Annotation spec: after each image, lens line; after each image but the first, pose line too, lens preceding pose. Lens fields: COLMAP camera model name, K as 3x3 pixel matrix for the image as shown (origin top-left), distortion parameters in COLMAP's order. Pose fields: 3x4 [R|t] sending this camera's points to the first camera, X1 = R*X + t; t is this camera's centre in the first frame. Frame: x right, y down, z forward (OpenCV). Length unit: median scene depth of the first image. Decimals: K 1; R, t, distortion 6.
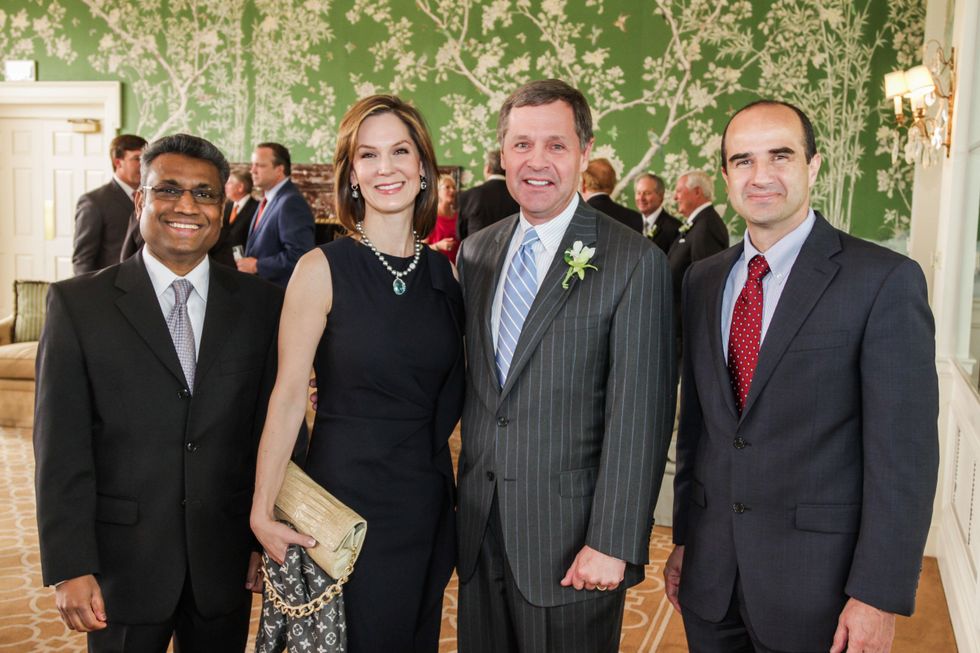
lens RADIAL K [[1195.7, 0, 486.2], [0, 1195.7, 343.7], [0, 0, 1]] dist [0.040016, 0.000000]
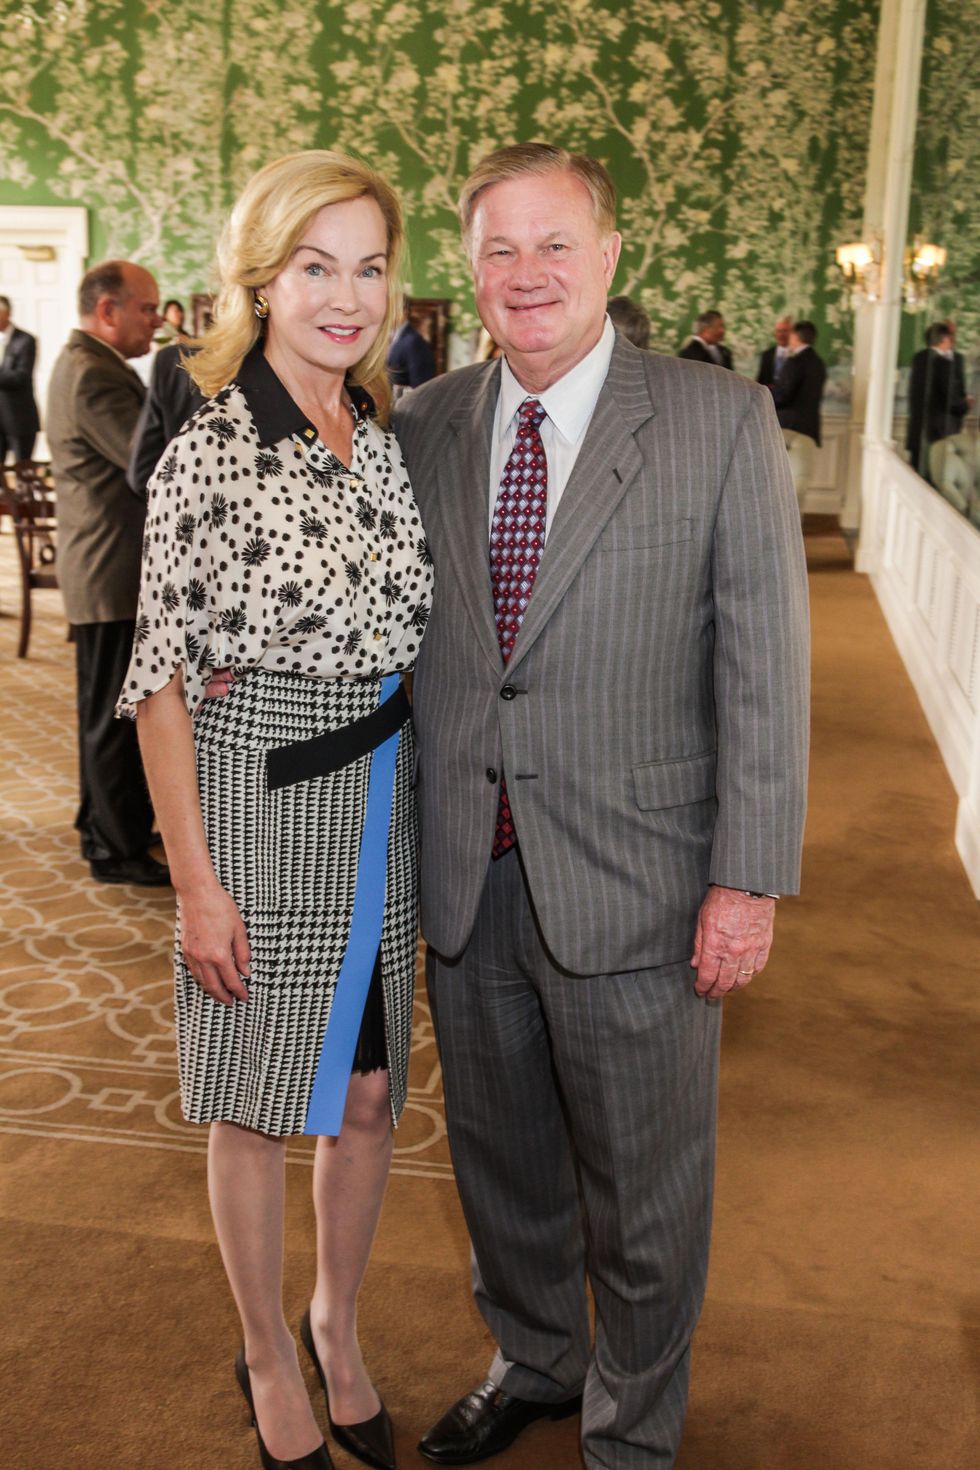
lens RADIAL K [[1793.5, 0, 477.5], [0, 1793.5, 809.2], [0, 0, 1]] dist [0.040016, 0.000000]
pose [[0.990010, -0.035803, 0.136379, -0.242236], [0.016890, 0.990373, 0.137388, 0.086118], [-0.139985, -0.133712, 0.981084, -0.668047]]
